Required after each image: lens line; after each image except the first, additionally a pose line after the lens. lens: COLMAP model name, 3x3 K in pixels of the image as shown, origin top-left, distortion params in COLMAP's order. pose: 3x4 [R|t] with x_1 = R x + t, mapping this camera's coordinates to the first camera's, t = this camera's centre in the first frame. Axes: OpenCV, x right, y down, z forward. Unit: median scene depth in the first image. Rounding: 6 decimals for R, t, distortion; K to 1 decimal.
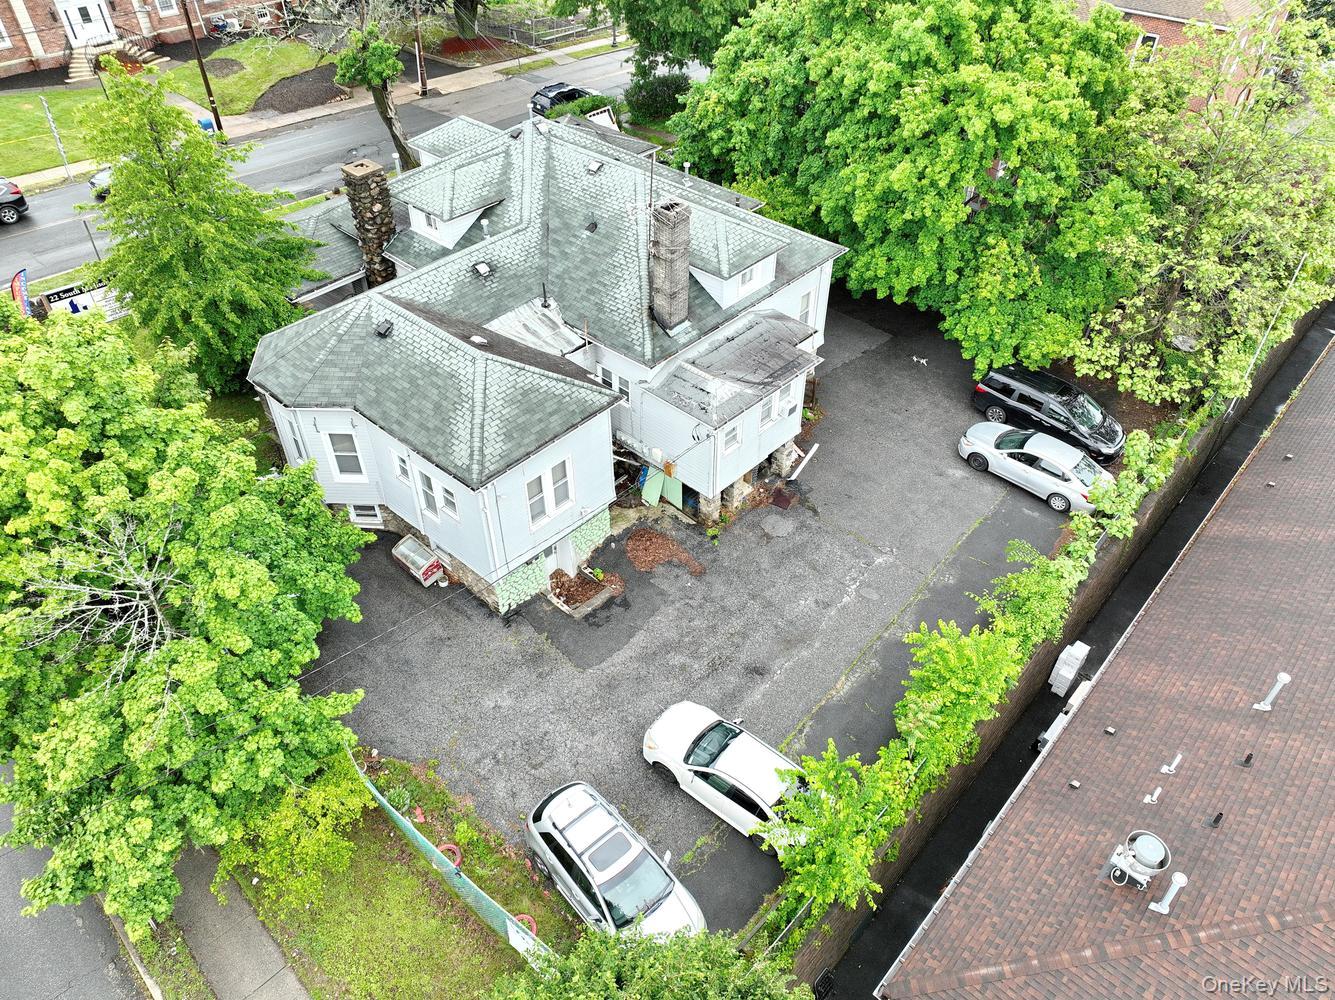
lens RADIAL K [[945.4, 0, 667.5], [0, 945.4, 500.0], [0, 0, 1]] dist [0.007696, 0.003173]
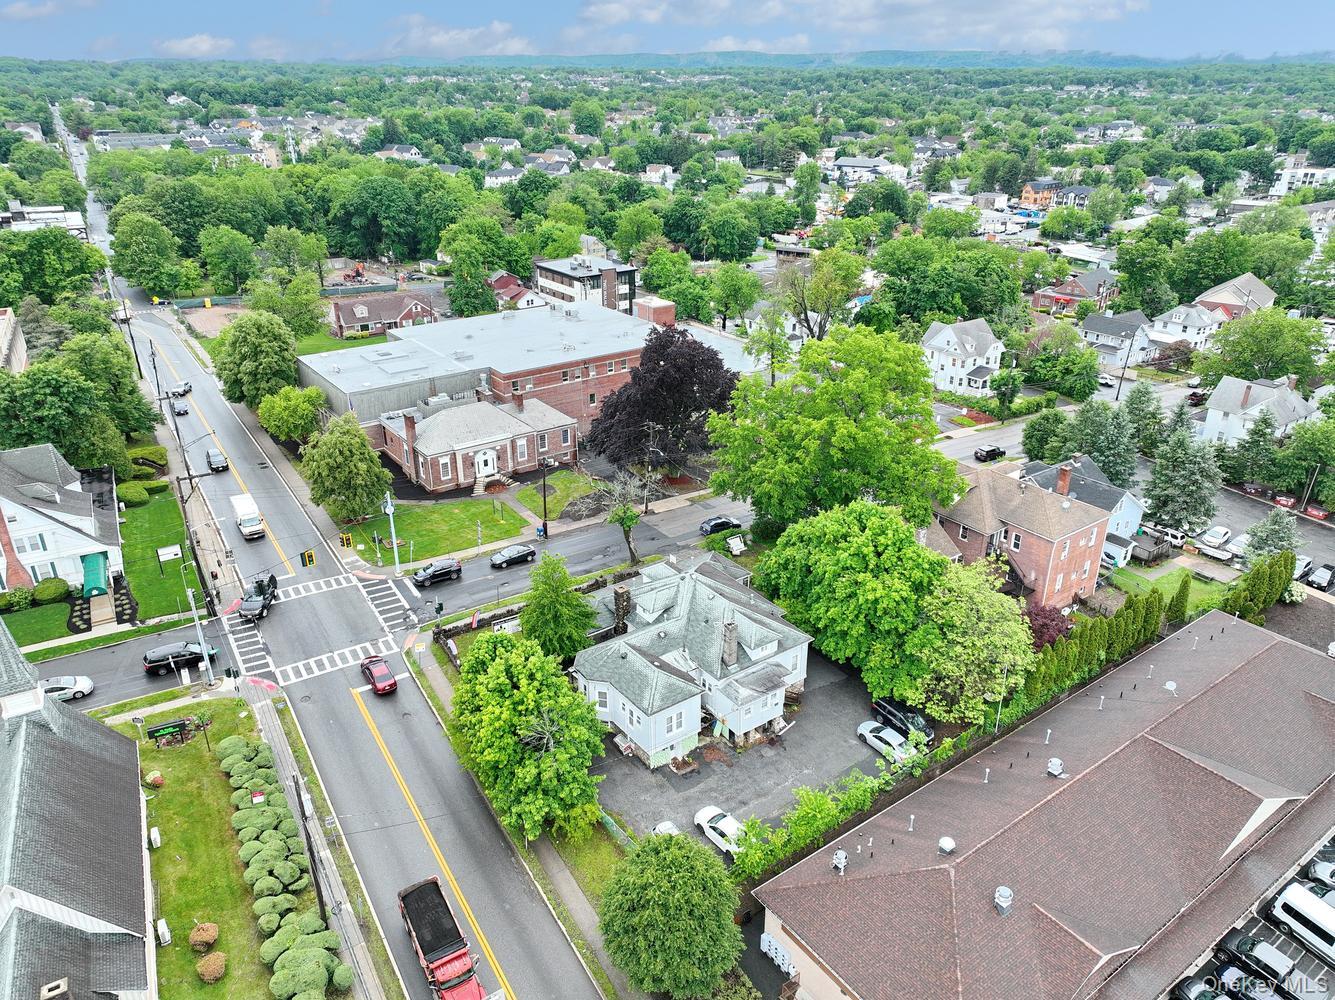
lens RADIAL K [[945.4, 0, 667.5], [0, 945.4, 500.0], [0, 0, 1]] dist [0.007696, 0.003173]
pose [[0.978108, 0.082310, -0.191125, 0.282021], [-0.134605, 0.950682, -0.279439, 0.127164], [0.158698, 0.299048, 0.940949, -1.533844]]
